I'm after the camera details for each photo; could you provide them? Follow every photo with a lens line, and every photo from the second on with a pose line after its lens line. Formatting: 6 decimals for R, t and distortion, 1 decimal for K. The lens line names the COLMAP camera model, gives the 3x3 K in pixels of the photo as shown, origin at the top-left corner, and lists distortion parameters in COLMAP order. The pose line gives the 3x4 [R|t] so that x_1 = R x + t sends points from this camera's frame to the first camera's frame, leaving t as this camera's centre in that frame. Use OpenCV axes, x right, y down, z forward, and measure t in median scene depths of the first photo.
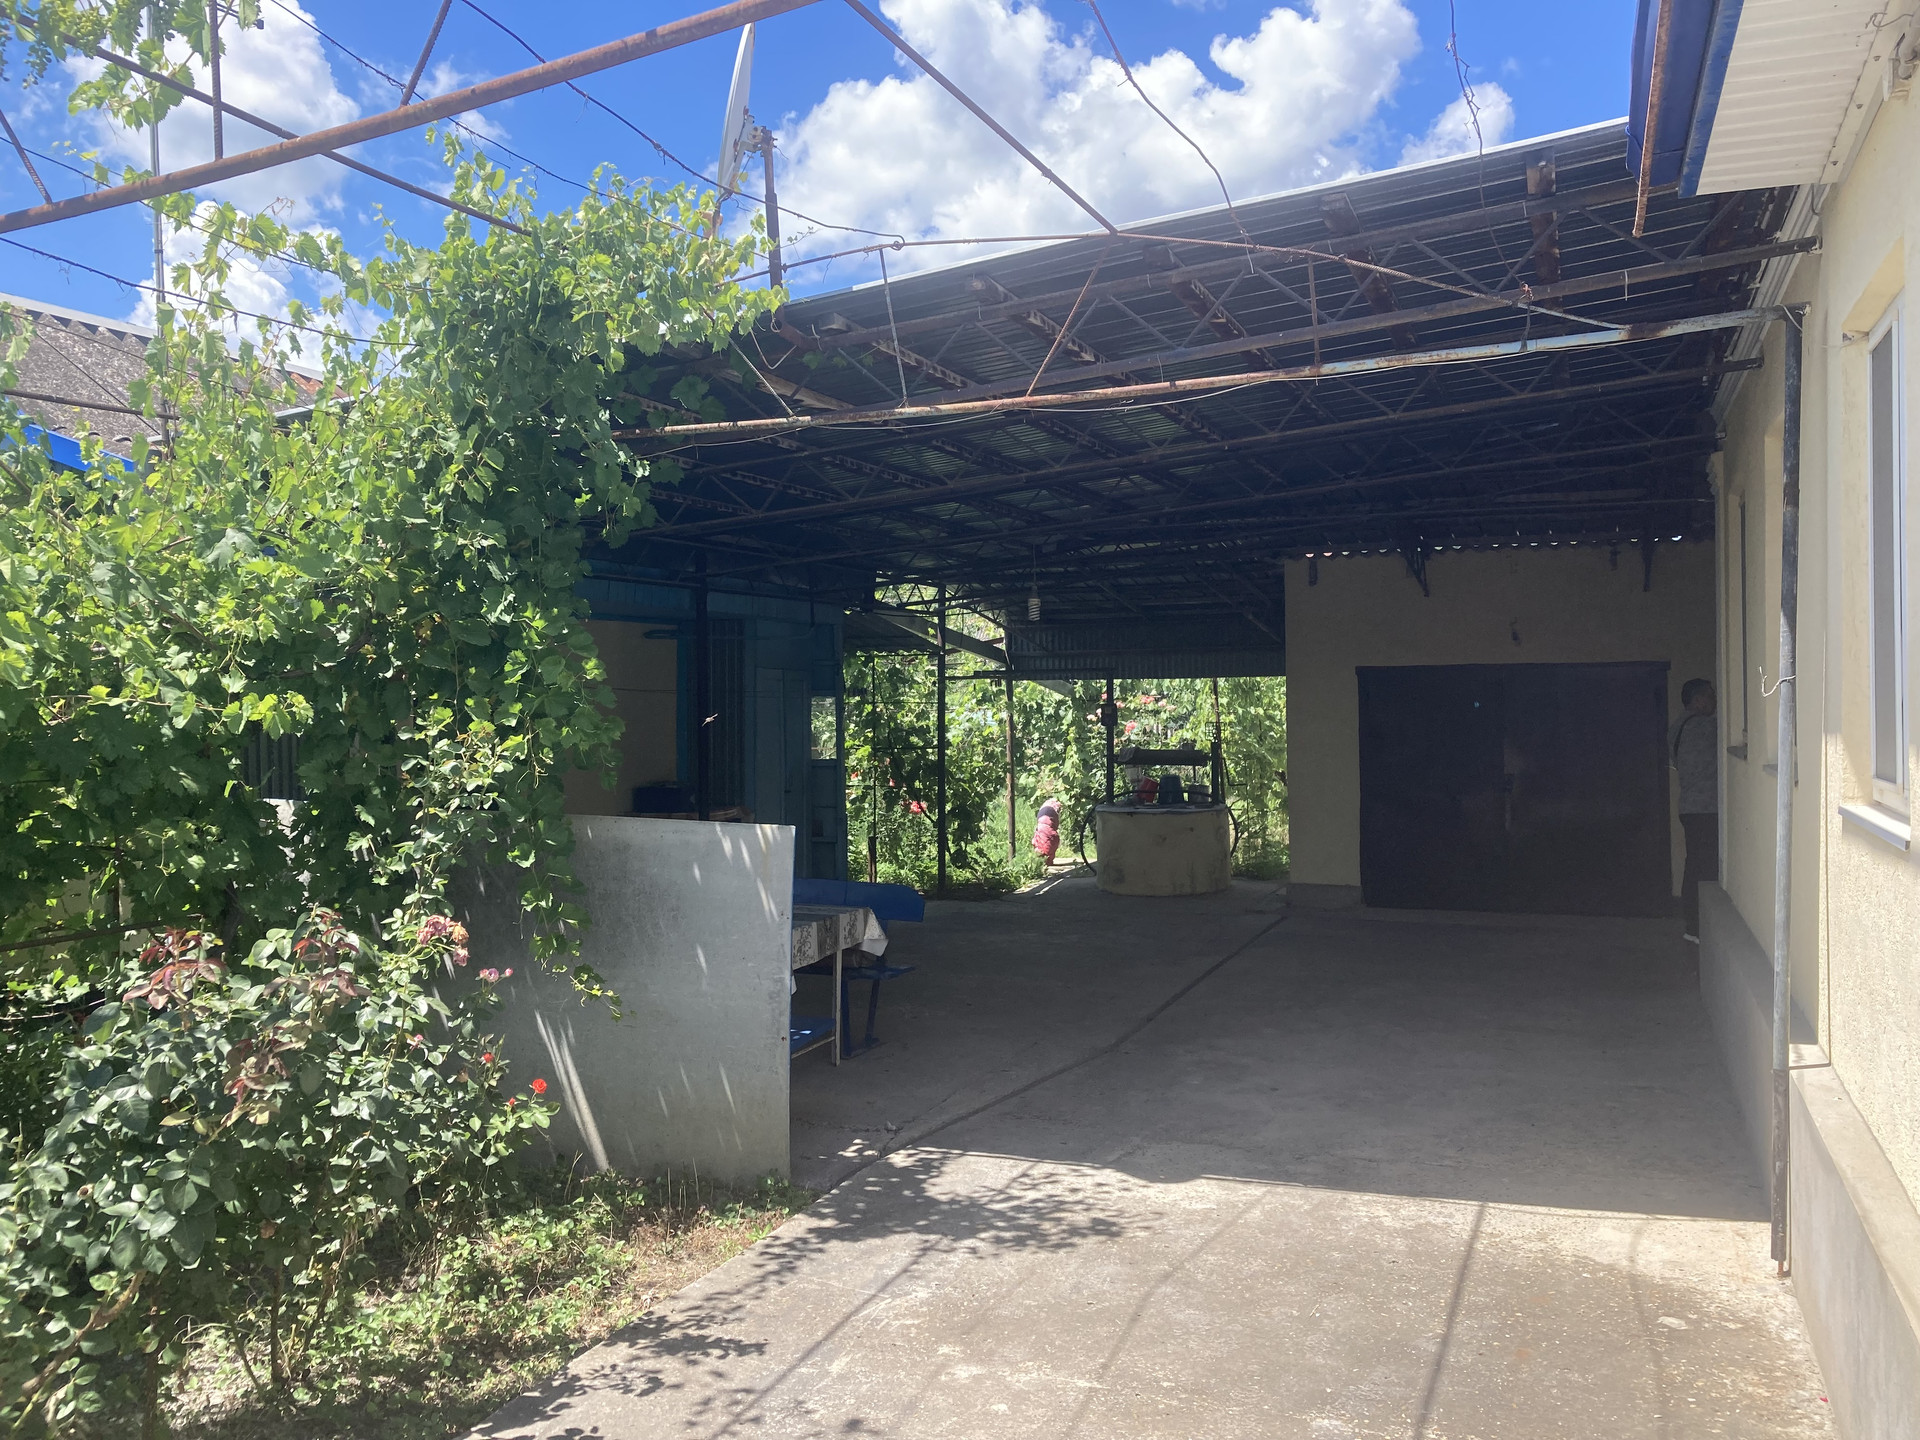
lens RADIAL K [[1601.3, 0, 952.6], [0, 1601.3, 718.1], [0, 0, 1]] dist [0.058296, -0.039985]
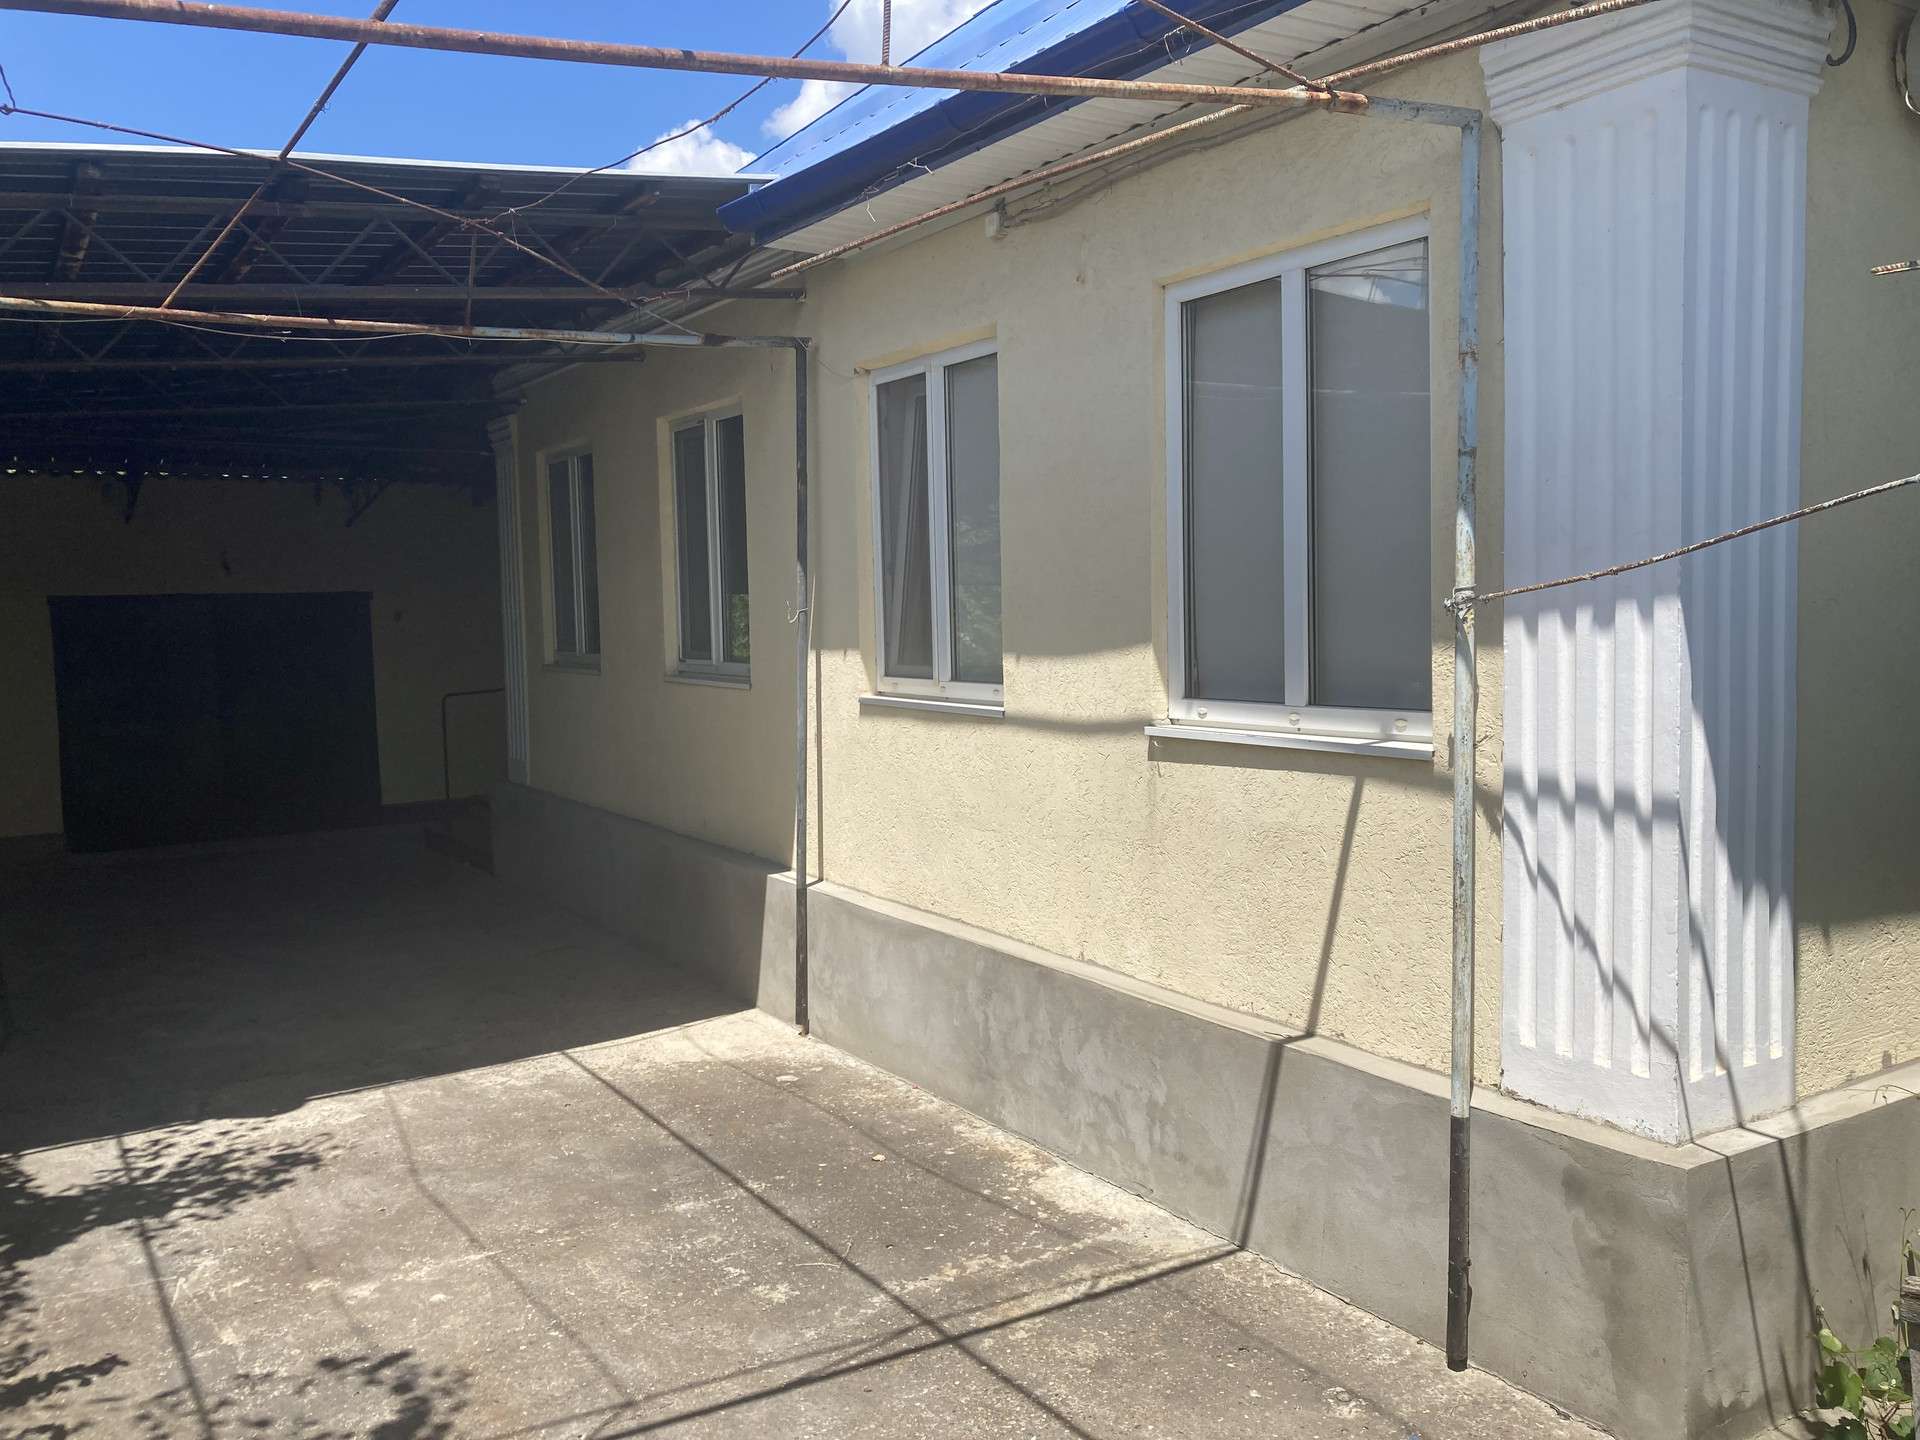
lens RADIAL K [[1601.3, 0, 952.6], [0, 1601.3, 719.9], [0, 0, 1]] dist [0.058296, -0.039985]
pose [[0.582940, -0.062201, 0.810131, -0.470961], [0.024667, 0.997961, 0.058873, -0.007207], [-0.812141, -0.014336, 0.583286, 0.080302]]
